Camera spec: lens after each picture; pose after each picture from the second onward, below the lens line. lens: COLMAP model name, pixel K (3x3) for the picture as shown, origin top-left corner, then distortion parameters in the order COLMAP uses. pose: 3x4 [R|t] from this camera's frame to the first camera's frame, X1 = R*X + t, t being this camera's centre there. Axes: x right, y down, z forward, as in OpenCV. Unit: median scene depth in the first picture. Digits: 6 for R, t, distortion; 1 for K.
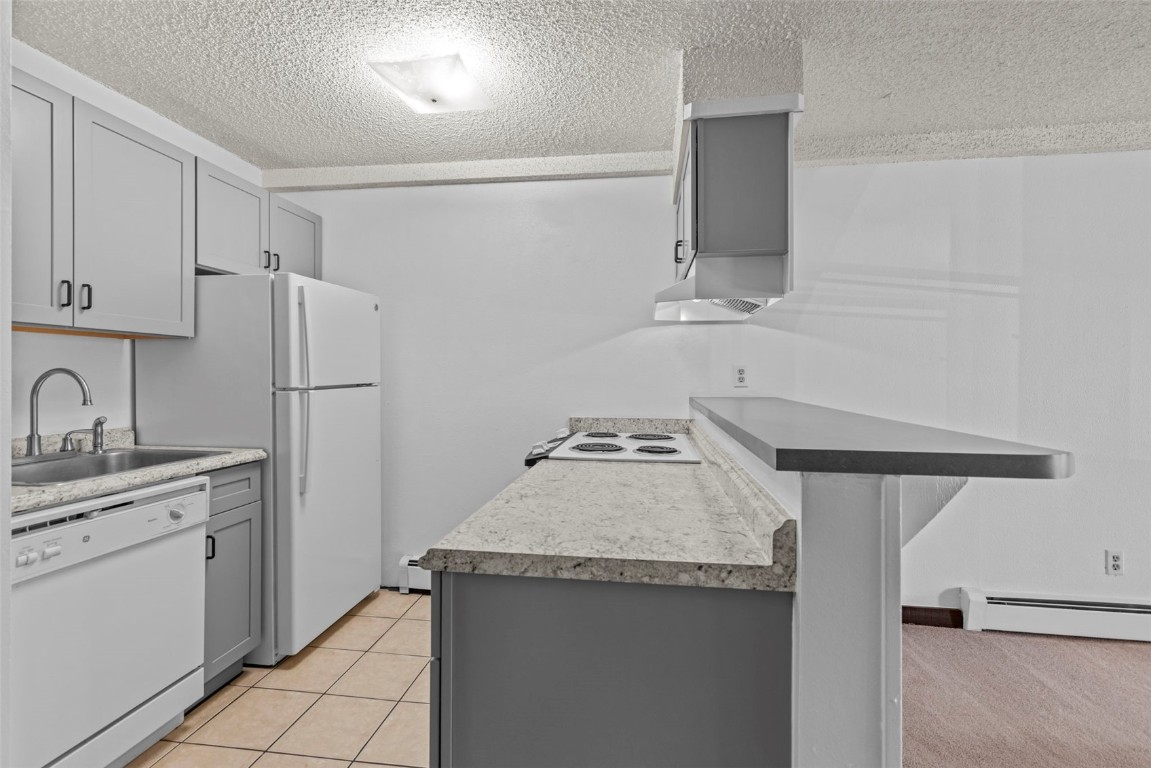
lens RADIAL K [[515.2, 0, 577.0], [0, 515.2, 377.5], [0, 0, 1]] dist [0.003857, 0.000476]
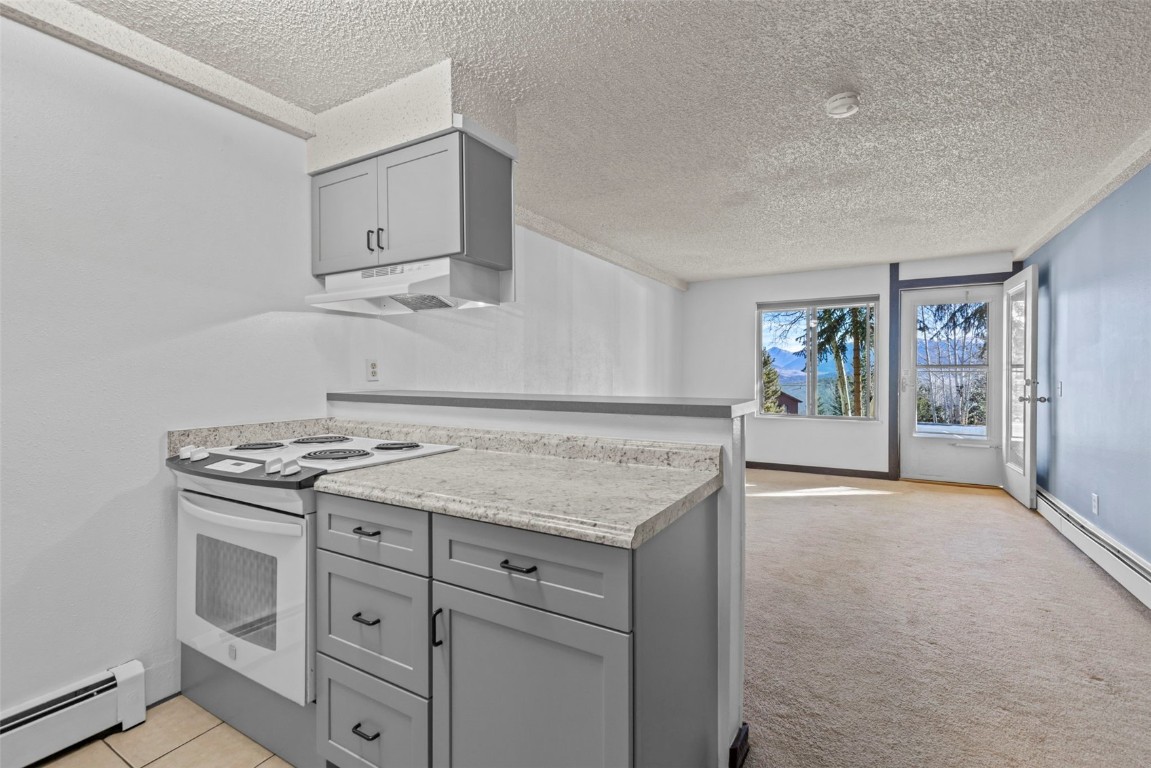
lens RADIAL K [[515.2, 0, 577.0], [0, 515.2, 377.5], [0, 0, 1]] dist [0.003857, 0.000476]
pose [[0.383819, -0.014027, 0.923302, -0.507801], [0.008336, 0.999897, 0.011725, 0.003208], [-0.923371, 0.003196, 0.383896, 0.271811]]
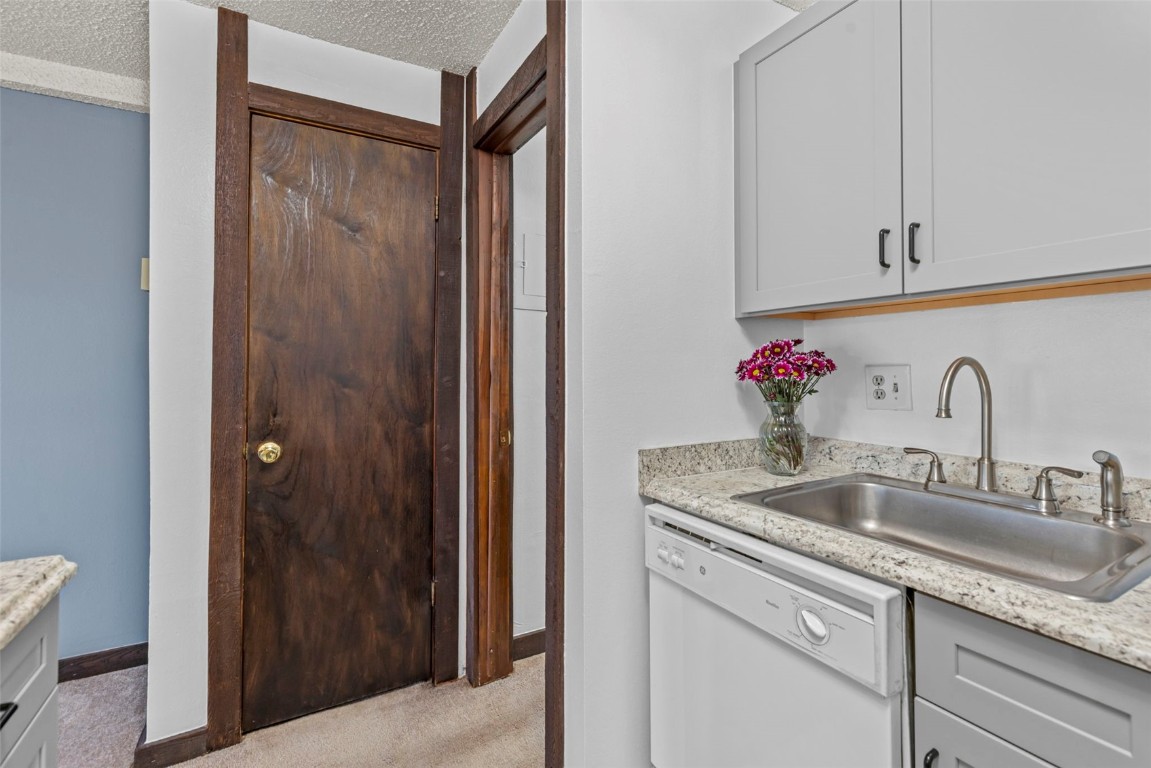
lens RADIAL K [[531.1, 0, 576.2], [0, 531.1, 360.0], [0, 0, 1]] dist [0.001935, 0.000241]
pose [[-0.795585, -0.007728, -0.605793, -0.166422], [-0.001359, 0.999939, -0.010972, -0.004690], [0.605841, -0.007906, -0.795547, 0.903454]]
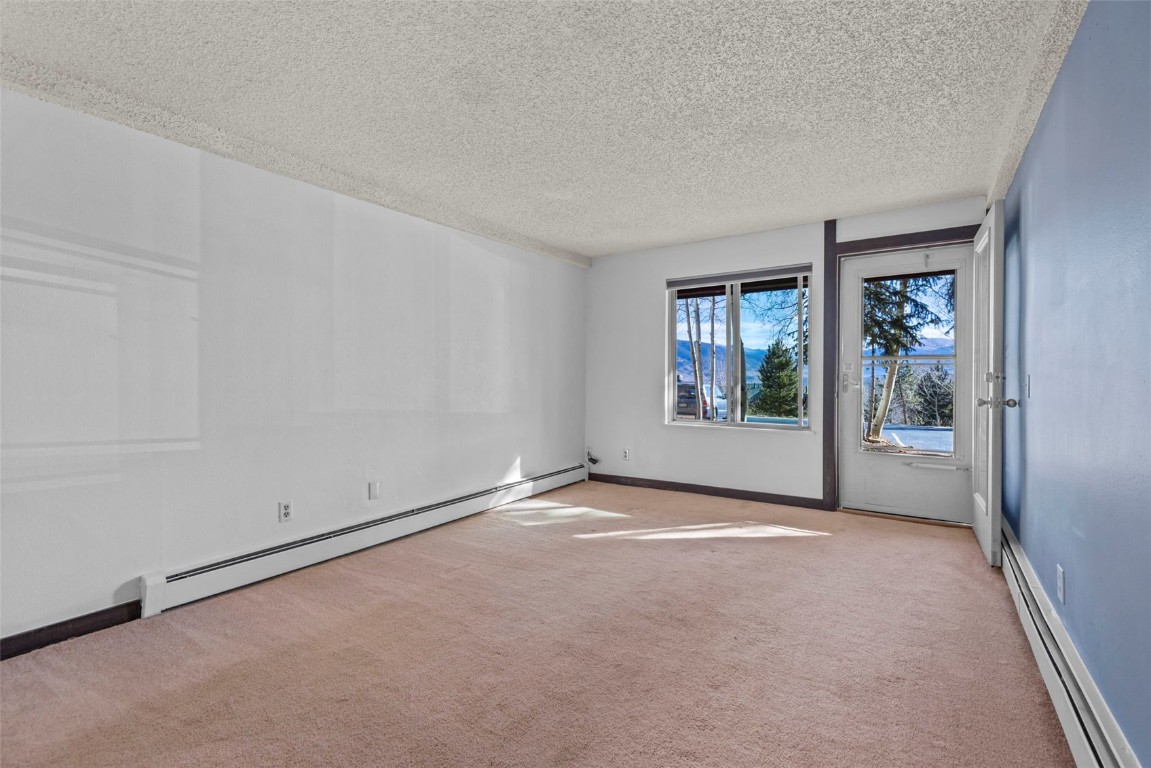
lens RADIAL K [[515.2, 0, 577.0], [0, 515.2, 377.5], [0, 0, 1]] dist [0.003857, 0.000476]
pose [[0.442234, -0.009376, 0.896851, 0.253814], [0.008201, 0.999946, 0.006410, 0.039485], [-0.896862, 0.004520, 0.442287, -0.160837]]
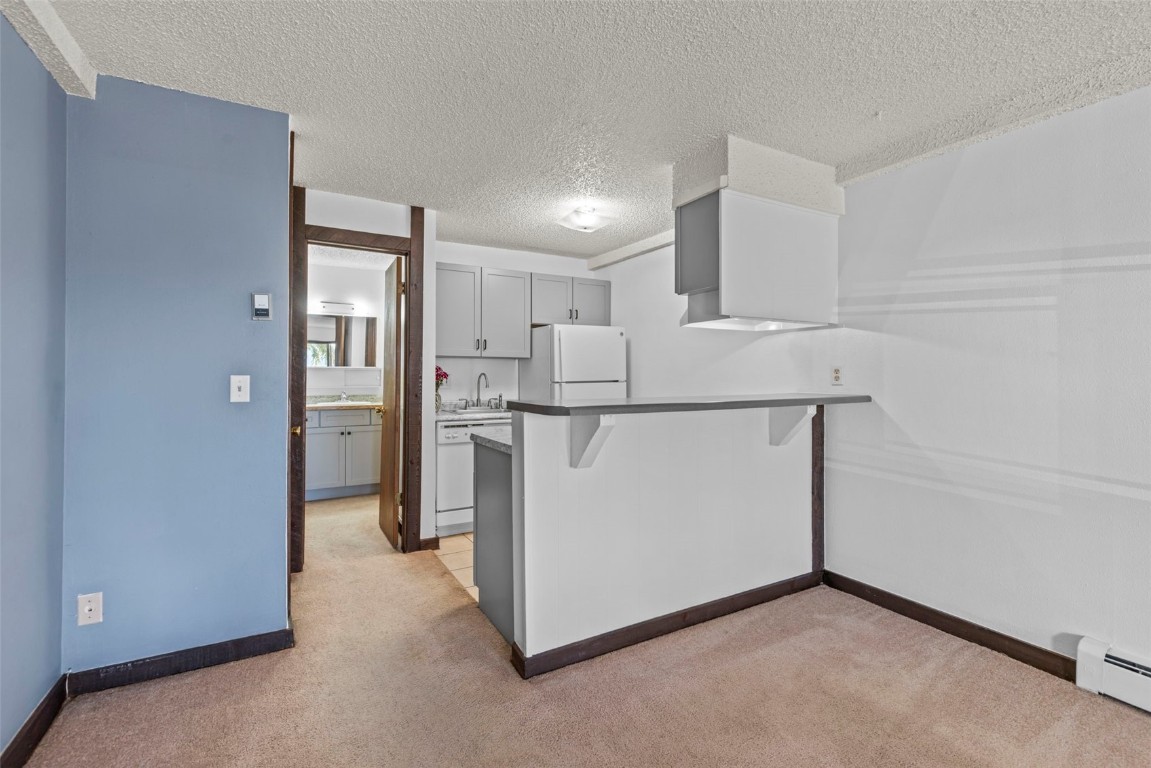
lens RADIAL K [[514.6, 0, 577.8], [0, 514.6, 373.8], [0, 0, 1]] dist [0.002479, 0.000302]
pose [[0.611599, -0.005201, -0.791151, 0.941523], [-0.002328, 0.999962, -0.008373, 0.005322], [0.791165, 0.006963, 0.611564, -0.127275]]
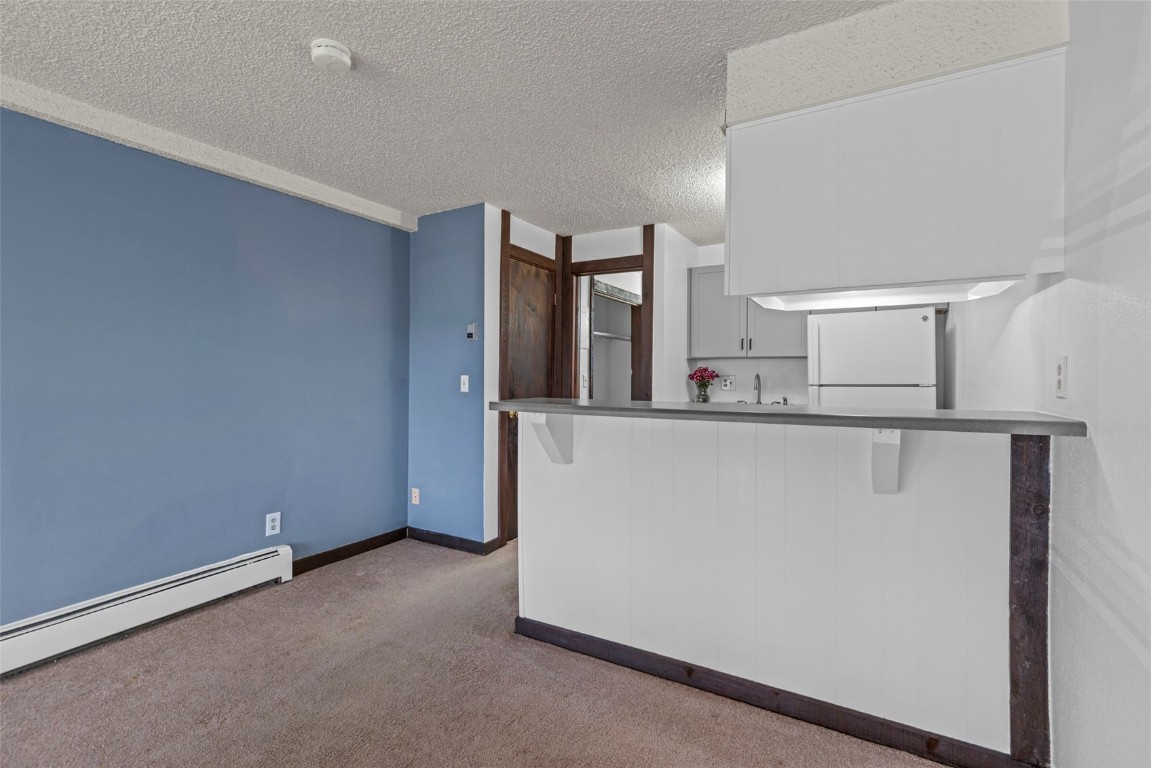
lens RADIAL K [[514.6, 0, 577.8], [0, 514.6, 373.8], [0, 0, 1]] dist [0.002479, 0.000302]
pose [[-0.364055, -0.008018, -0.931343, 1.107367], [-0.010271, 0.999937, -0.004593, 0.001203], [0.931321, 0.007894, -0.364115, 0.803423]]
